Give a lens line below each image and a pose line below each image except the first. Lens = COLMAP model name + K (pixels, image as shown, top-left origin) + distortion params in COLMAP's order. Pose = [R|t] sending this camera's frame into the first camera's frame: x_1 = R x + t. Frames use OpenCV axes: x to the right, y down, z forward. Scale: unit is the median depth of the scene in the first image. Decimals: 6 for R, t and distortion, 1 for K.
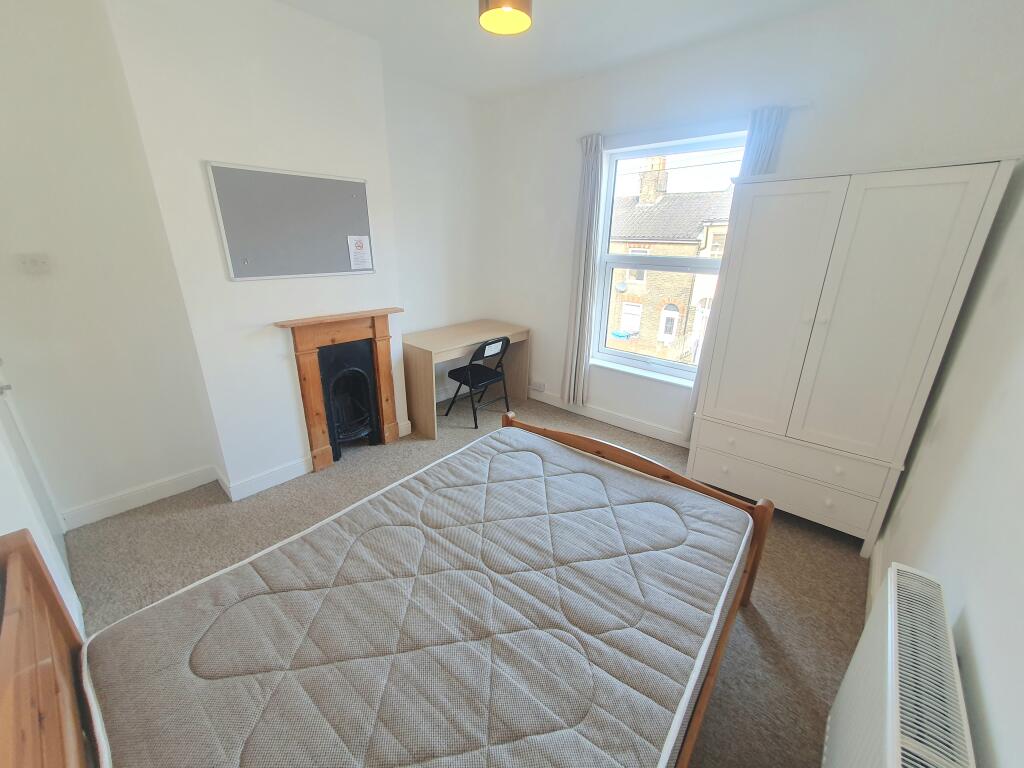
lens RADIAL K [[414.2, 0, 519.4], [0, 414.2, 373.1], [0, 0, 1]] dist [0.002329, 0.000176]
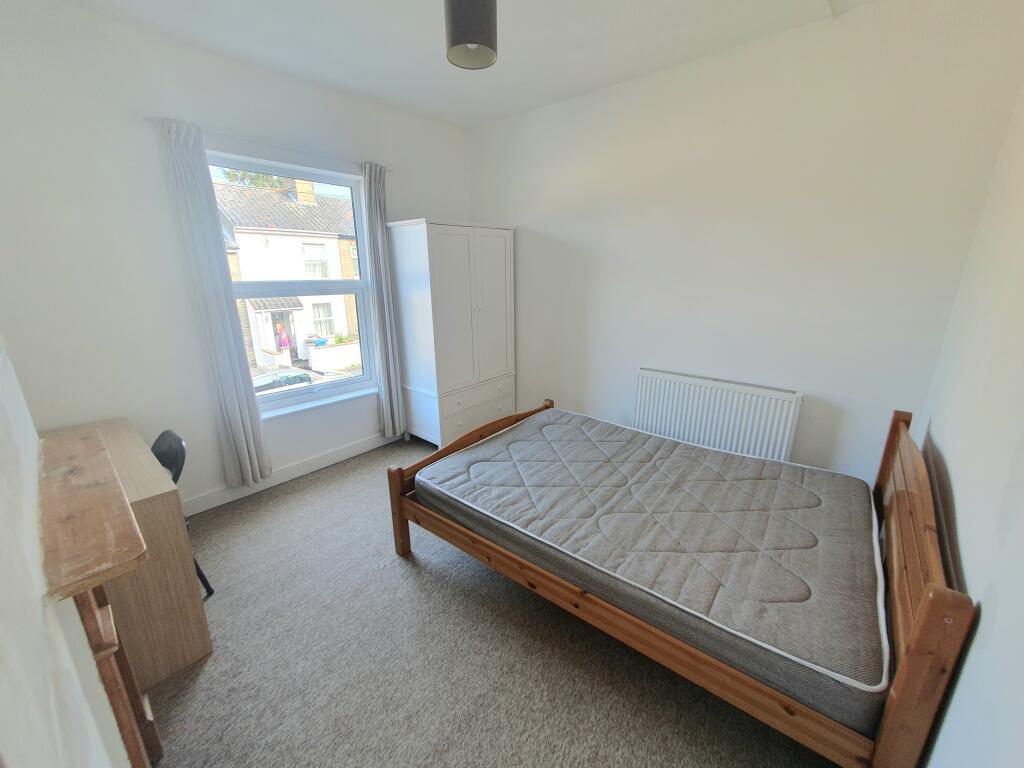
lens RADIAL K [[404.4, 0, 512.0], [0, 404.4, 384.0], [0, 0, 1]] dist [-0.000913, -0.000198]
pose [[-0.011387, -0.279762, 0.960002, -1.056650], [0.311596, 0.911268, 0.269257, -0.275088], [-0.950146, 0.302199, 0.076796, 0.940396]]
